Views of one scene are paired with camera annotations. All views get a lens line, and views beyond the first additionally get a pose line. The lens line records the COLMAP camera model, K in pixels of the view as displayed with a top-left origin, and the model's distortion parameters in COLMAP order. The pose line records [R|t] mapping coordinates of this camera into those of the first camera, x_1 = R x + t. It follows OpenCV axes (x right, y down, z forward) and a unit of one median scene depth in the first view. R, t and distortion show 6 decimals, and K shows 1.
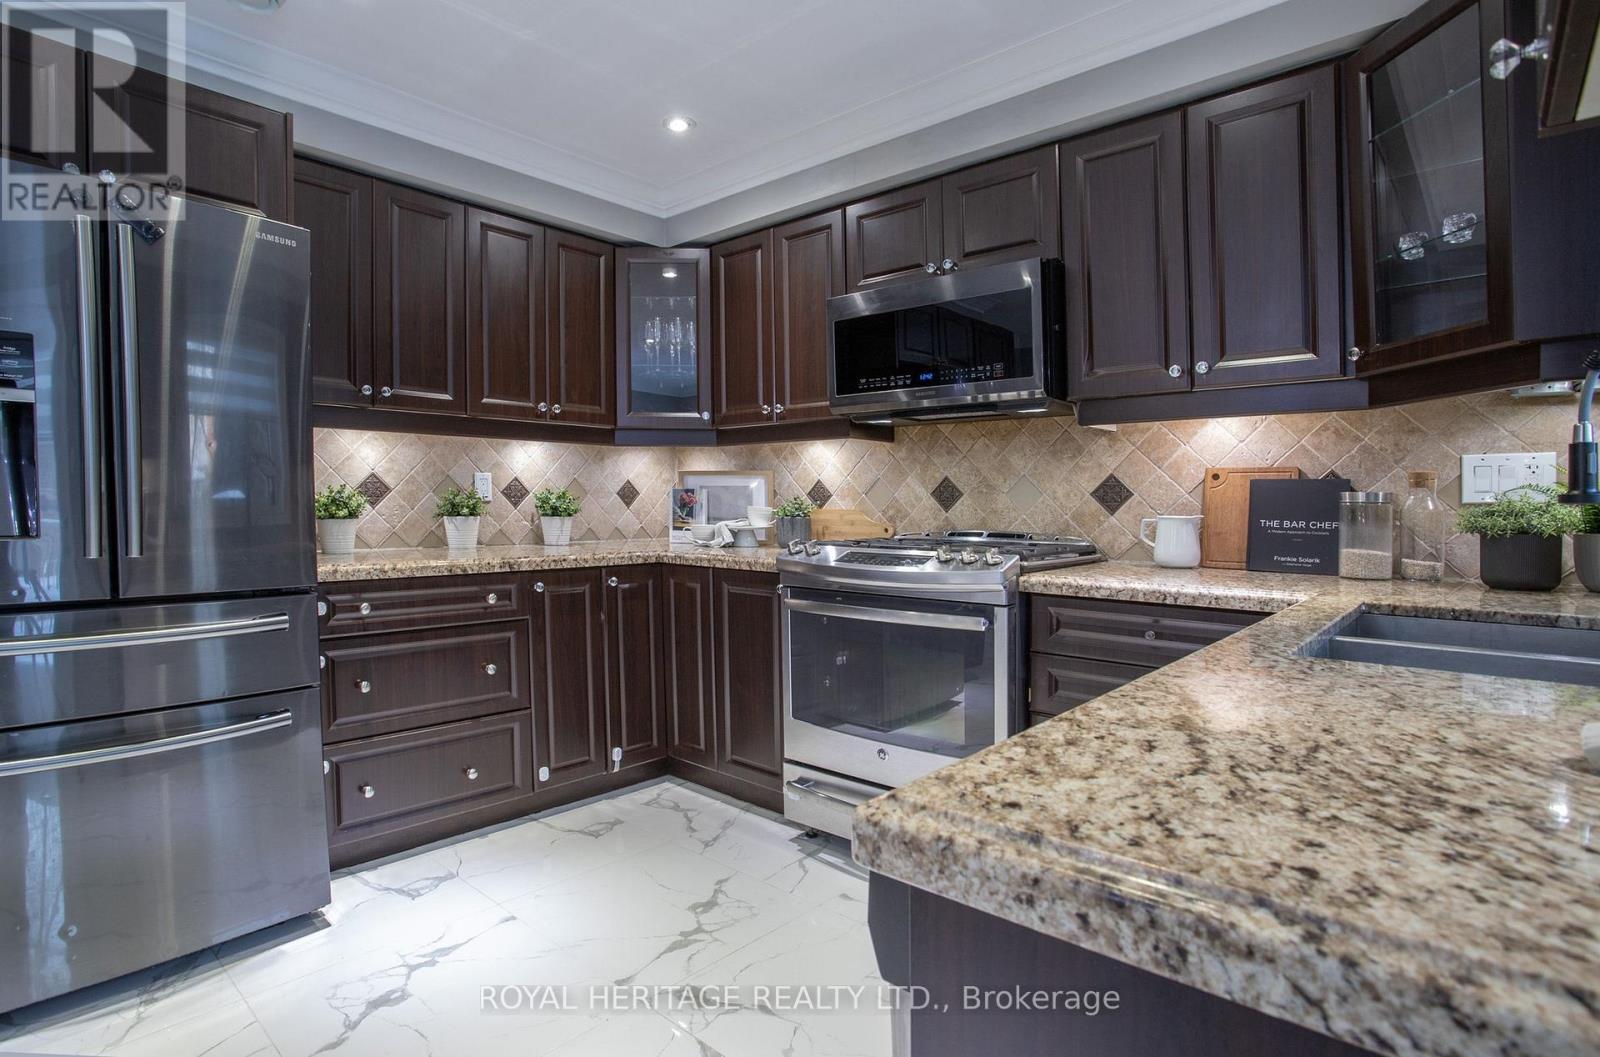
lens RADIAL K [[808.5, 0, 799.4], [0, 808.5, 491.9], [0, 0, 1]] dist [0.001826, 0.000225]
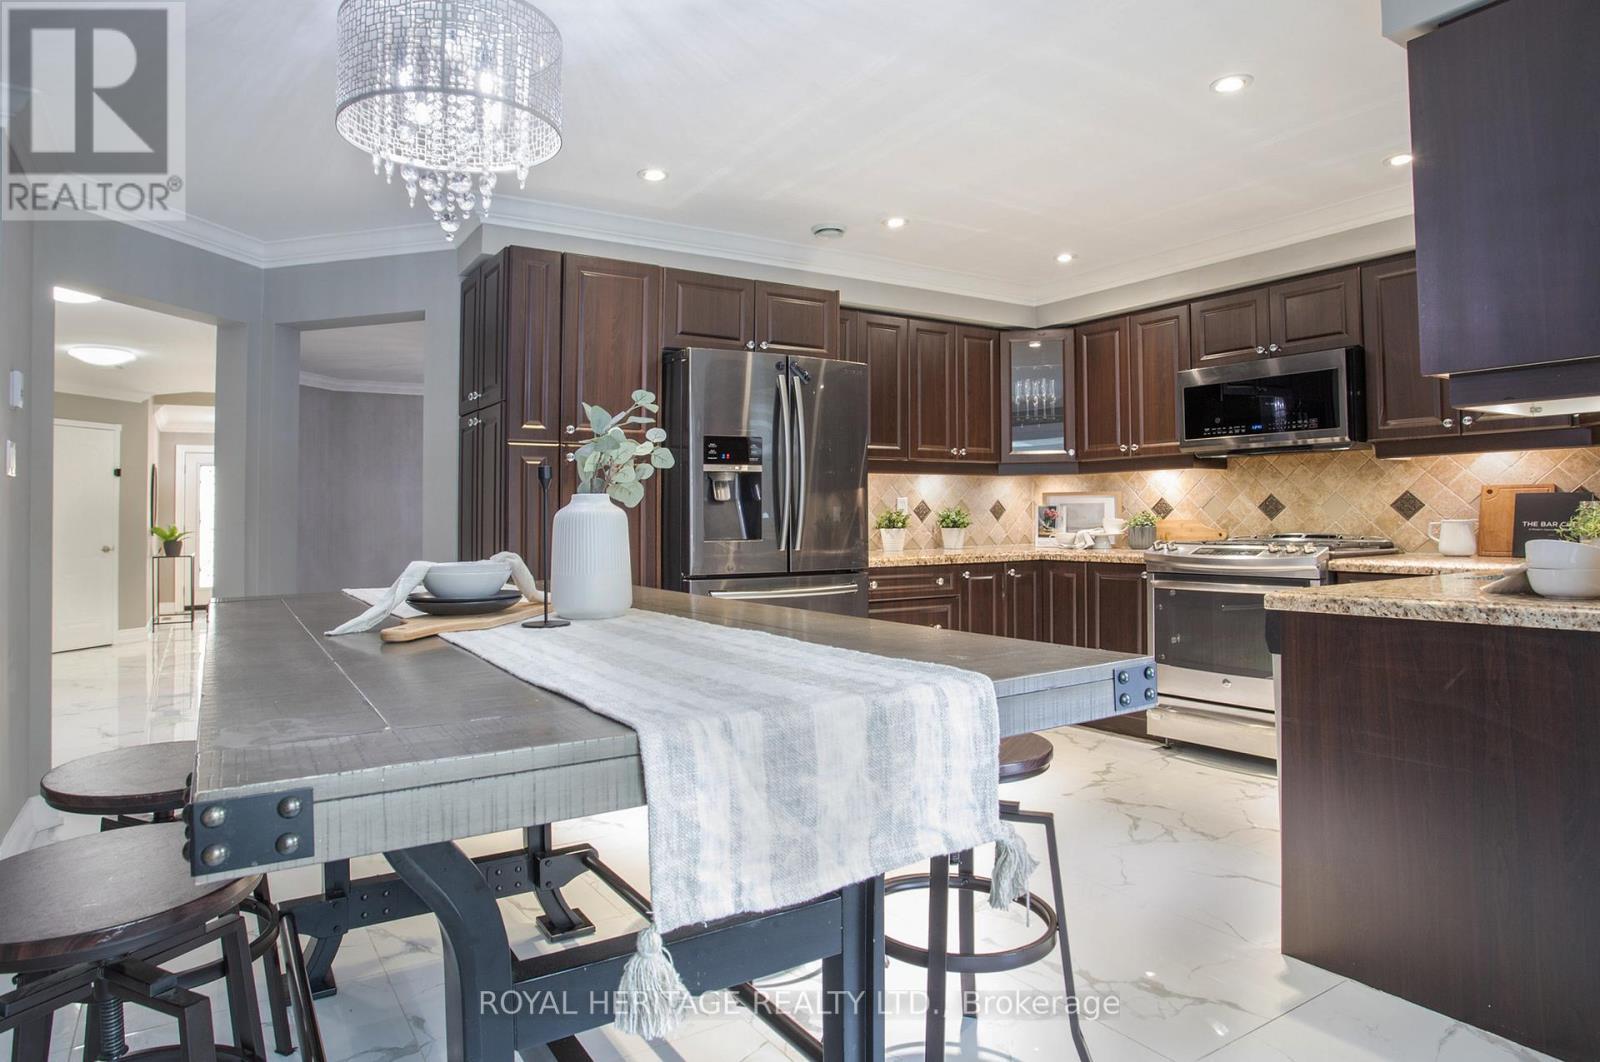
lens RADIAL K [[926.0, 0, 776.9], [0, 926.0, 534.1], [0, 0, 1]] dist [0.020028, 0.001791]
pose [[0.958159, -0.010901, -0.286030, -0.163302], [0.020184, 0.999360, 0.029528, -0.014280], [0.285525, -0.034065, 0.957766, -0.721444]]
